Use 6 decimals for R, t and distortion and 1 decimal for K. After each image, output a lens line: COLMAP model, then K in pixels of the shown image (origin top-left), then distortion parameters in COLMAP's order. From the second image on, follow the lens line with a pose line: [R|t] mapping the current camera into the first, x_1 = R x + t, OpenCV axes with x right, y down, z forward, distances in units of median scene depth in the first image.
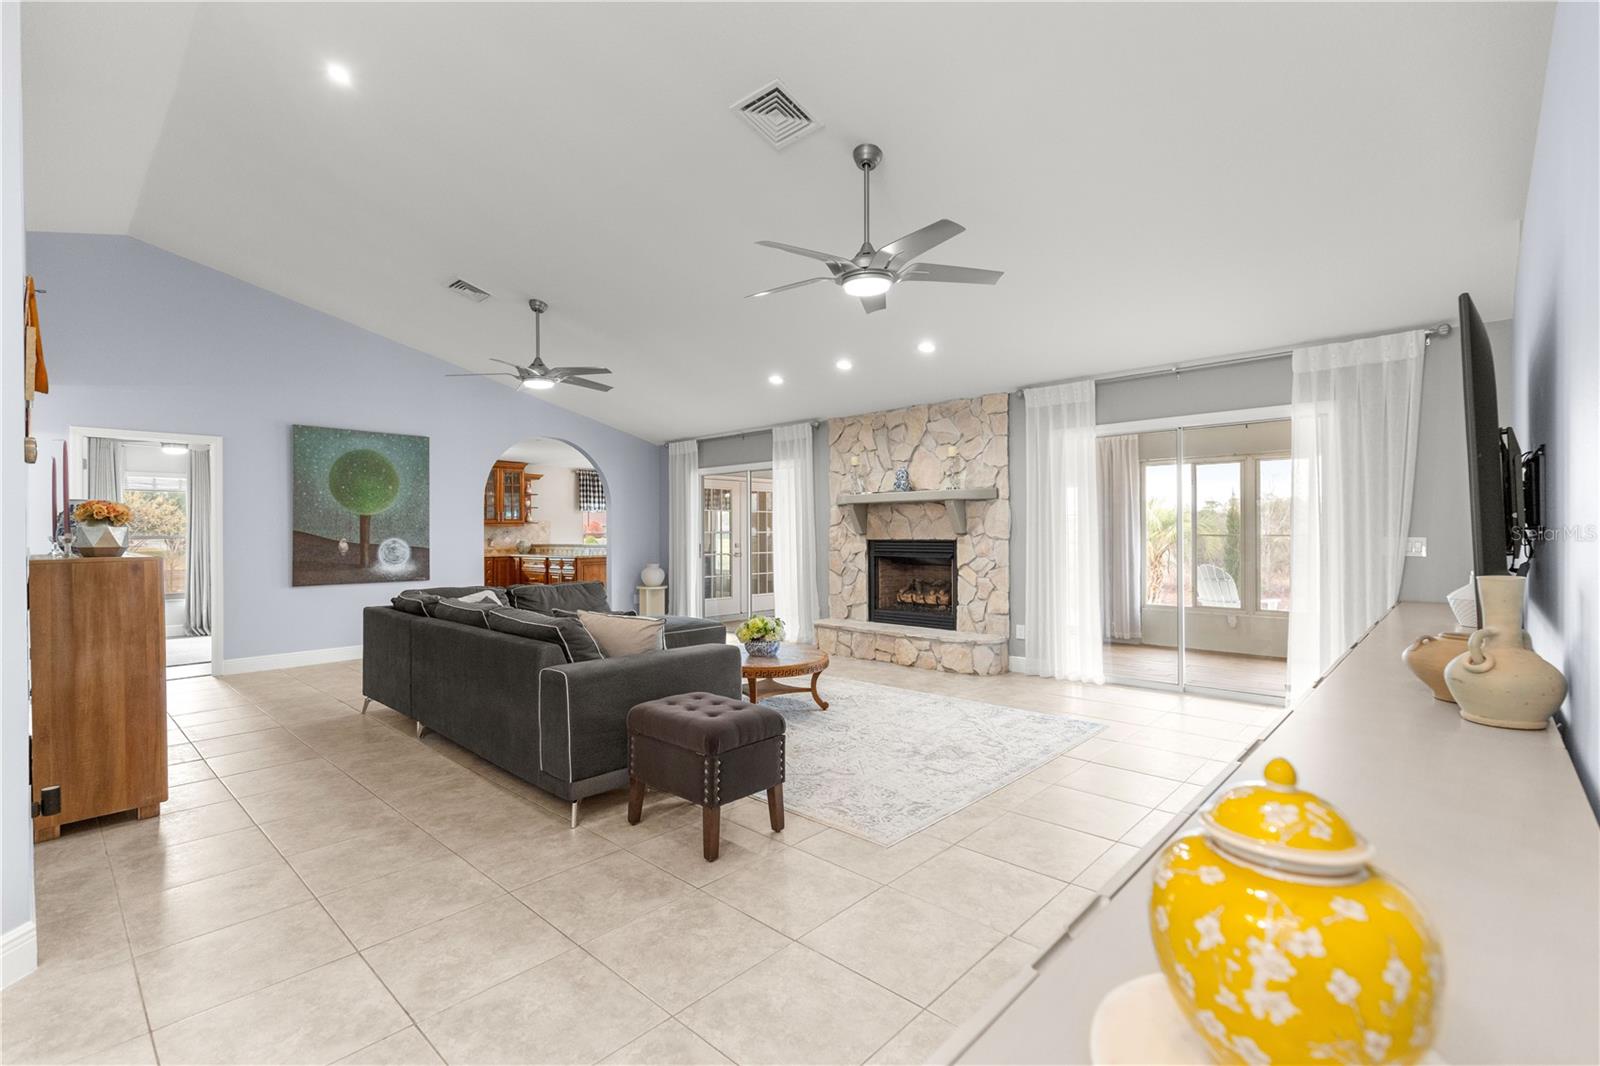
lens RADIAL K [[720.8, 0, 792.0], [0, 720.8, 534.2], [0, 0, 1]] dist [0.012779, -0.003034]
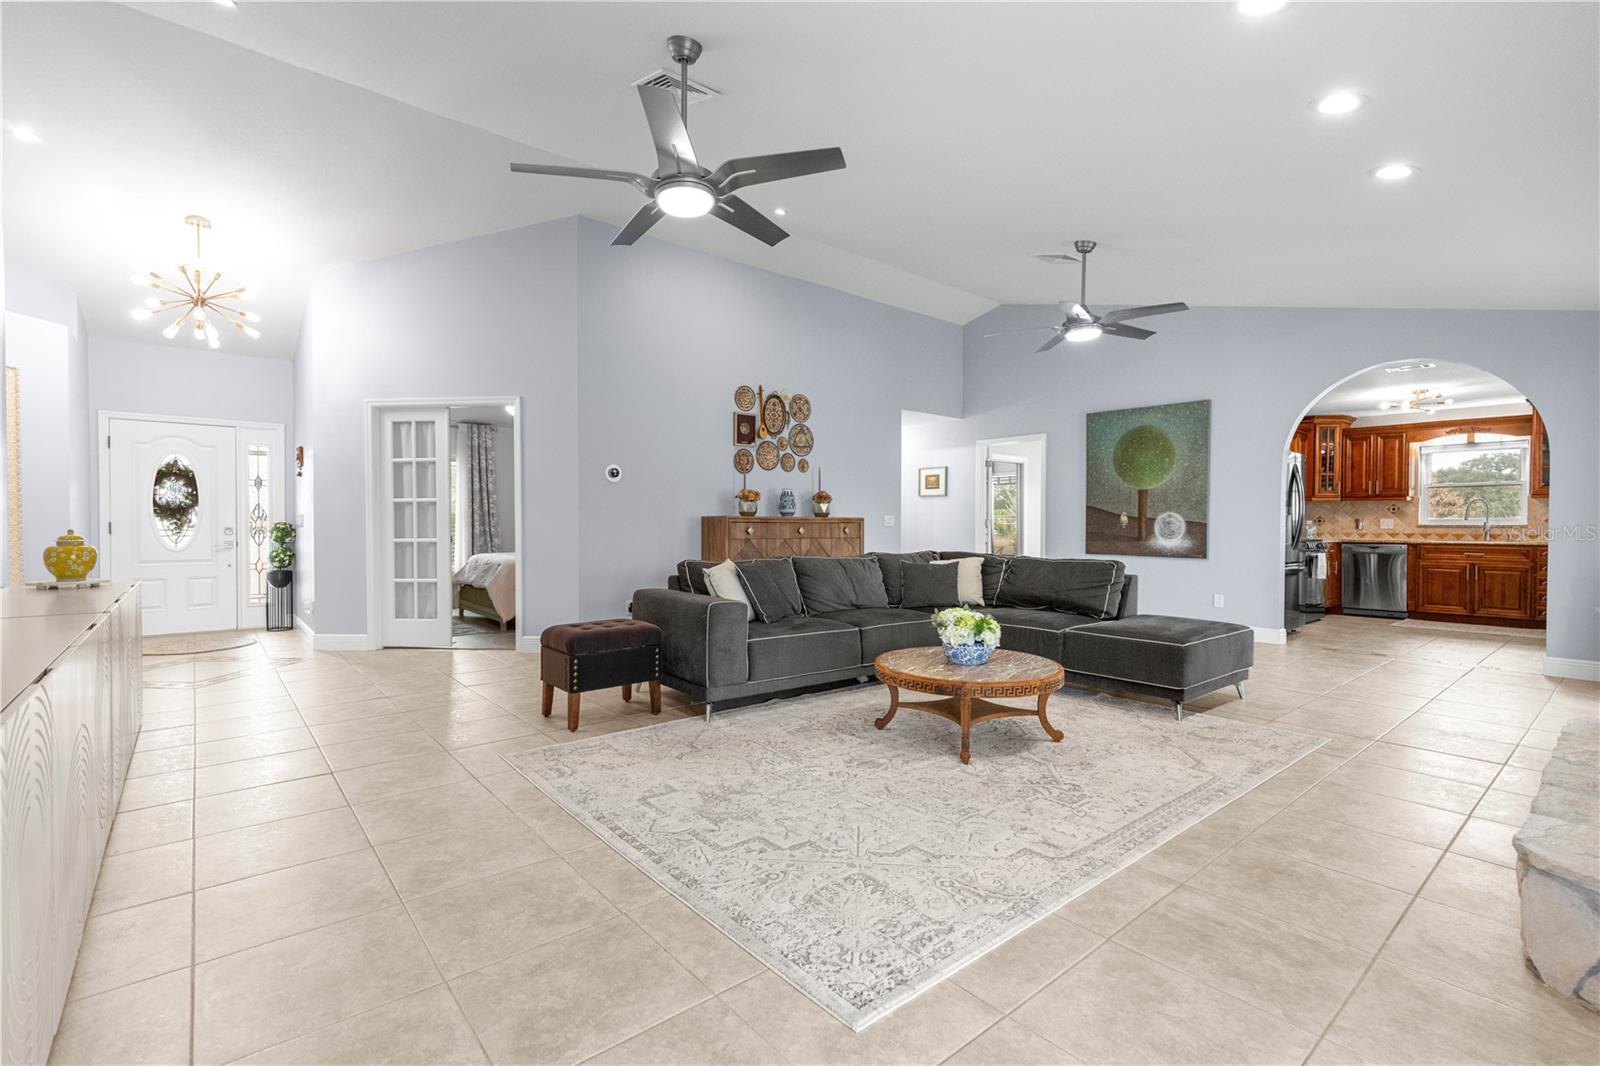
lens RADIAL K [[720.8, 0, 794.5], [0, 720.8, 531.0], [0, 0, 1]] dist [0.012779, -0.003034]
pose [[-0.113151, 0.019633, -0.993384, 0.493925], [-0.006234, 0.999771, 0.020469, 0.014976], [0.993558, 0.008509, -0.113003, 0.640012]]
